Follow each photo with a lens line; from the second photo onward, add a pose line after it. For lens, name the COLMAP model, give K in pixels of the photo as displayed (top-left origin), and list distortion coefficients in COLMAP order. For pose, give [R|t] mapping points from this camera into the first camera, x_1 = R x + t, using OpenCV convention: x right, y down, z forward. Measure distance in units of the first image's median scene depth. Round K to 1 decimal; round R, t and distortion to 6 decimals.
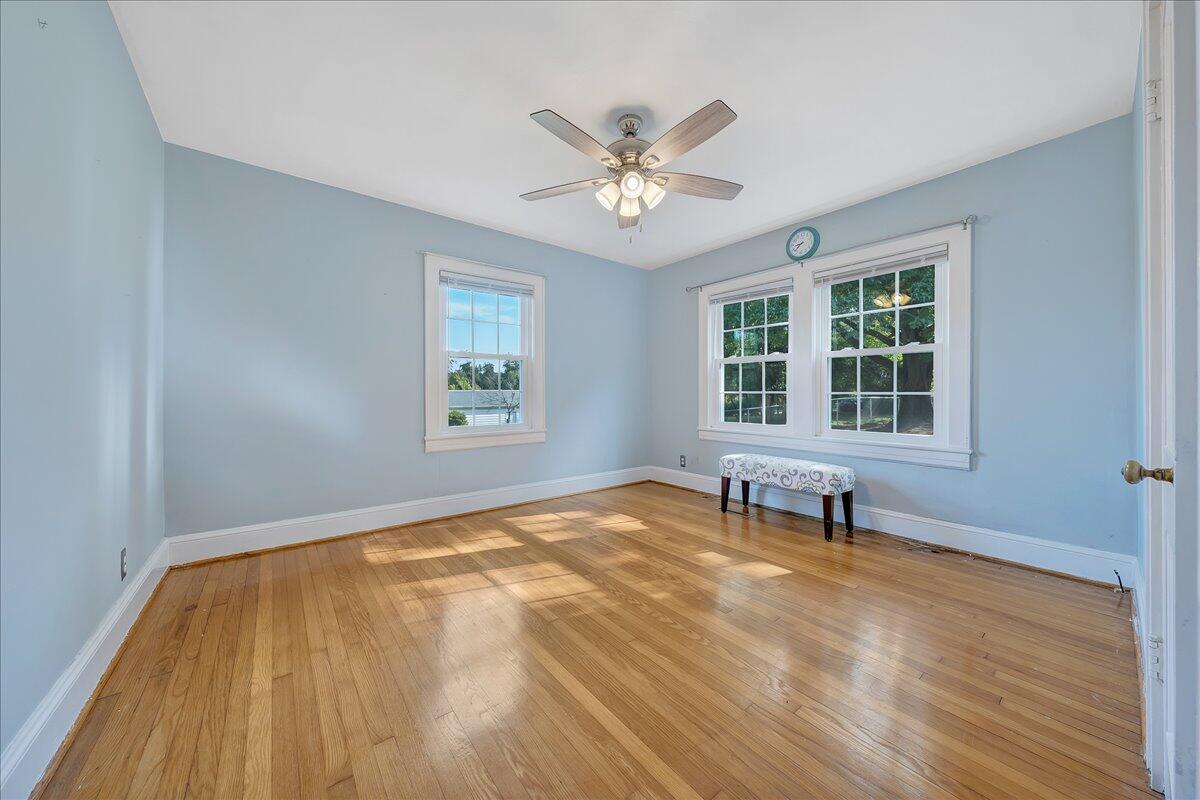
lens RADIAL K [[419.5, 0, 600.7], [0, 419.5, 396.9], [0, 0, 1]] dist [-0.005979, 0.000056]
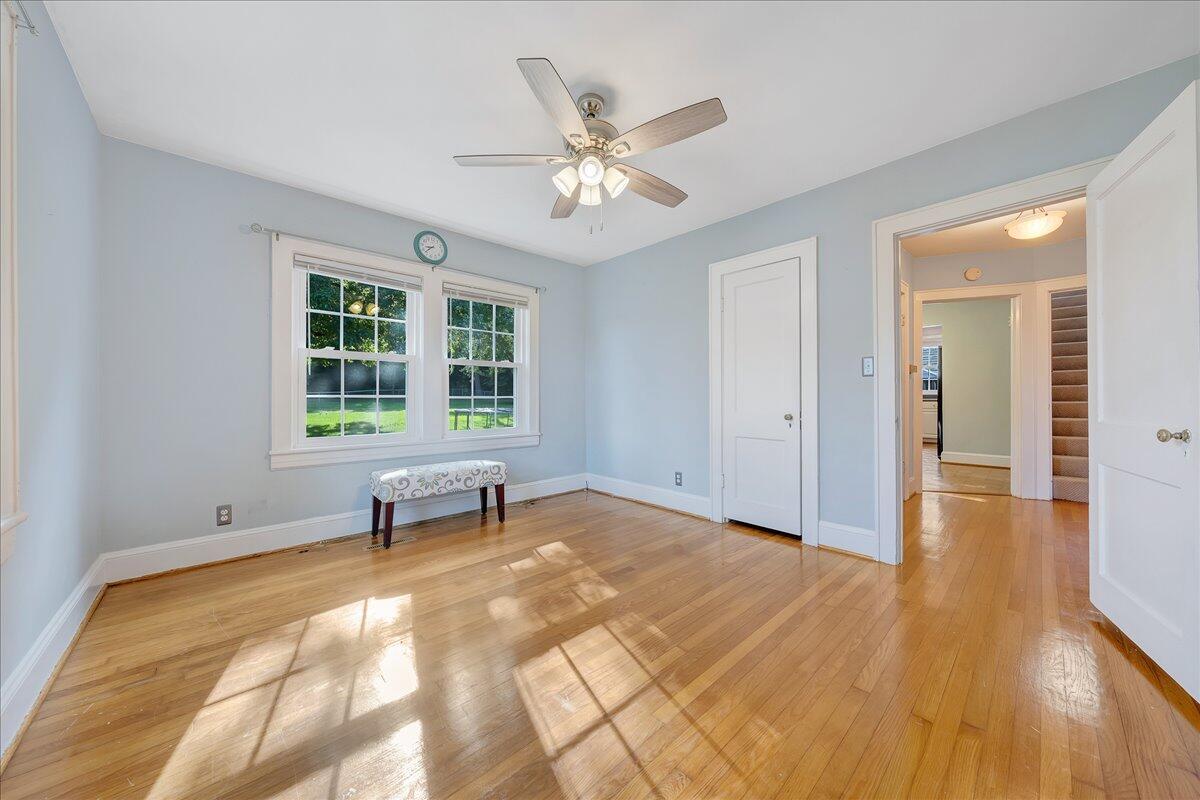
lens RADIAL K [[419.5, 0, 600.7], [0, 419.5, 396.8], [0, 0, 1]] dist [-0.005979, 0.000056]
pose [[-0.091667, 0.001962, 0.995788, -0.593704], [0.008905, 0.999960, -0.001150, -0.005857], [-0.995750, 0.008762, -0.091681, 0.747129]]
